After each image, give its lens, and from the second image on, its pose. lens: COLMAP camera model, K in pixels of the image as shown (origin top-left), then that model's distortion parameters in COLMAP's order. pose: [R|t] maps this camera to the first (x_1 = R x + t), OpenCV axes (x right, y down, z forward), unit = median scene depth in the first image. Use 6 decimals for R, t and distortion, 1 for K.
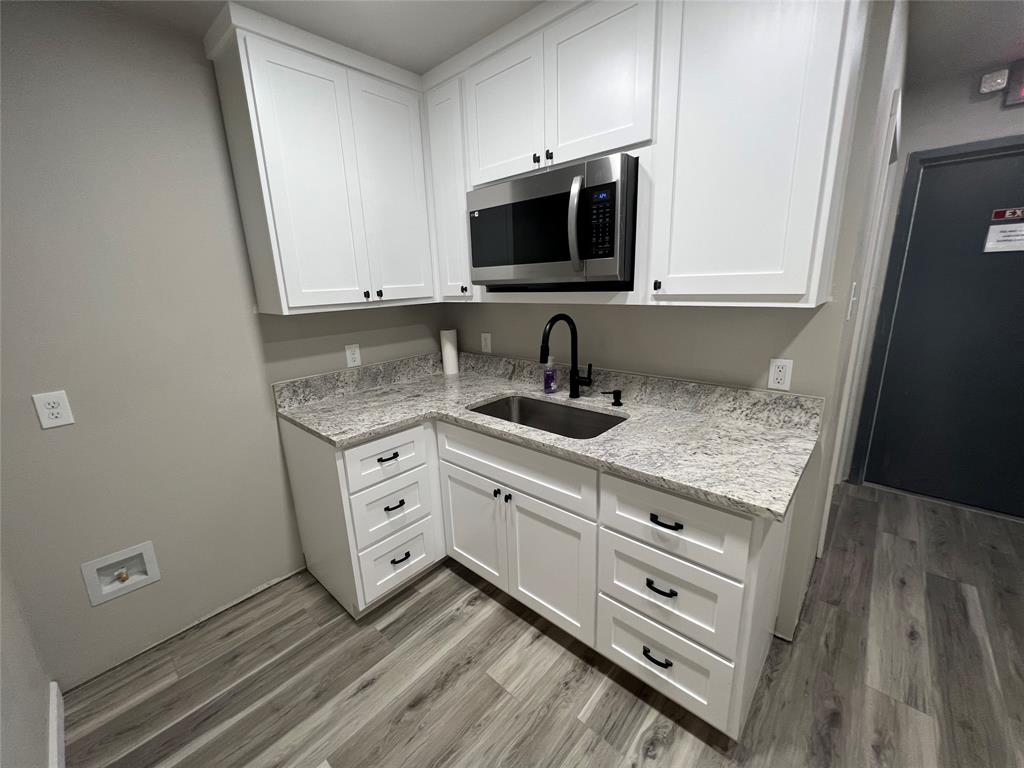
lens RADIAL K [[410.2, 0, 509.9], [0, 410.2, 383.0], [0, 0, 1]] dist [-0.001760, 0.000082]
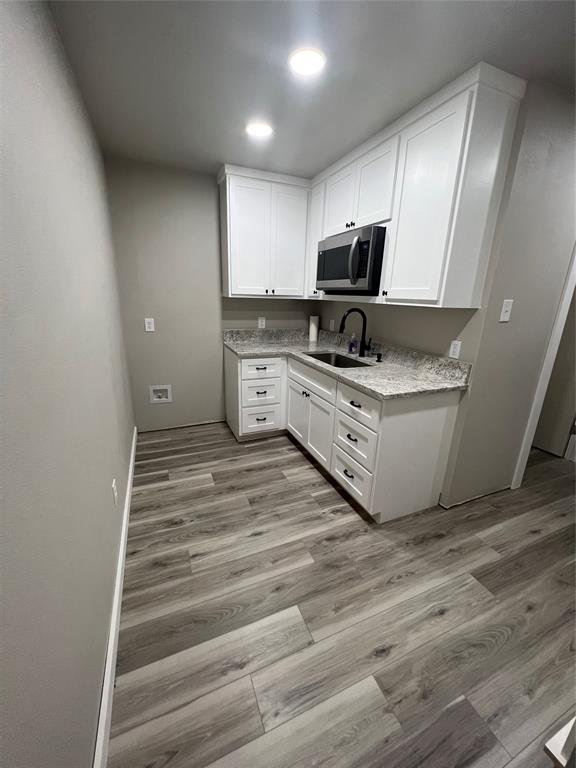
lens RADIAL K [[307.6, 0, 288.9], [0, 307.6, 384.0], [0, 0, 1]] dist [-0.001760, 0.000082]
pose [[0.907891, 0.178026, -0.379527, 0.480425], [-0.163678, 0.984025, 0.070035, 0.133066], [0.385932, -0.001464, 0.922526, -0.442968]]
